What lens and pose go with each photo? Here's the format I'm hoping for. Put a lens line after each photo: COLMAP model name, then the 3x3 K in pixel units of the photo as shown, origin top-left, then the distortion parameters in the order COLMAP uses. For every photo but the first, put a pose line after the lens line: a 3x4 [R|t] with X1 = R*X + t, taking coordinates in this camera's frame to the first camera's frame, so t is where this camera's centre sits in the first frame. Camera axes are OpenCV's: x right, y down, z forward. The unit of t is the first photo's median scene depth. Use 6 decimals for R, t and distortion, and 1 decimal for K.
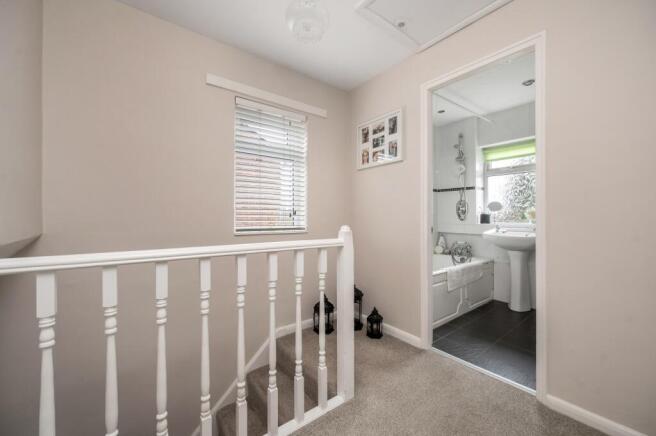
lens RADIAL K [[264.2, 0, 326.1], [0, 264.2, 217.2], [0, 0, 1]] dist [-0.000759, -0.000137]
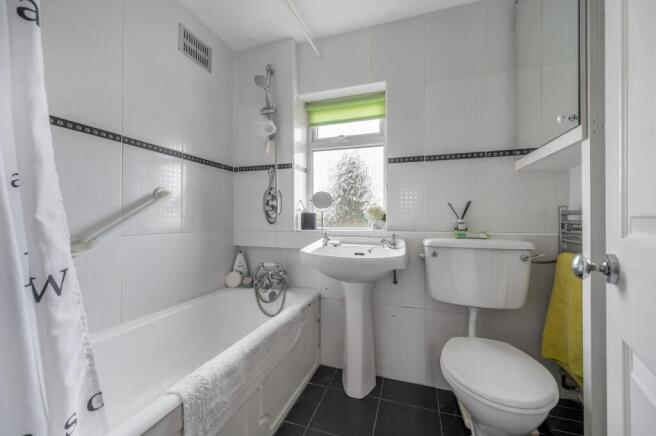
lens RADIAL K [[264.2, 0, 328.1], [0, 264.2, 218.0], [0, 0, 1]] dist [-0.000759, -0.000137]
pose [[0.836085, 0.002223, 0.548595, 0.315497], [0.000034, 0.999992, -0.004104, 0.001526], [-0.548599, 0.003450, 0.836078, 0.484101]]
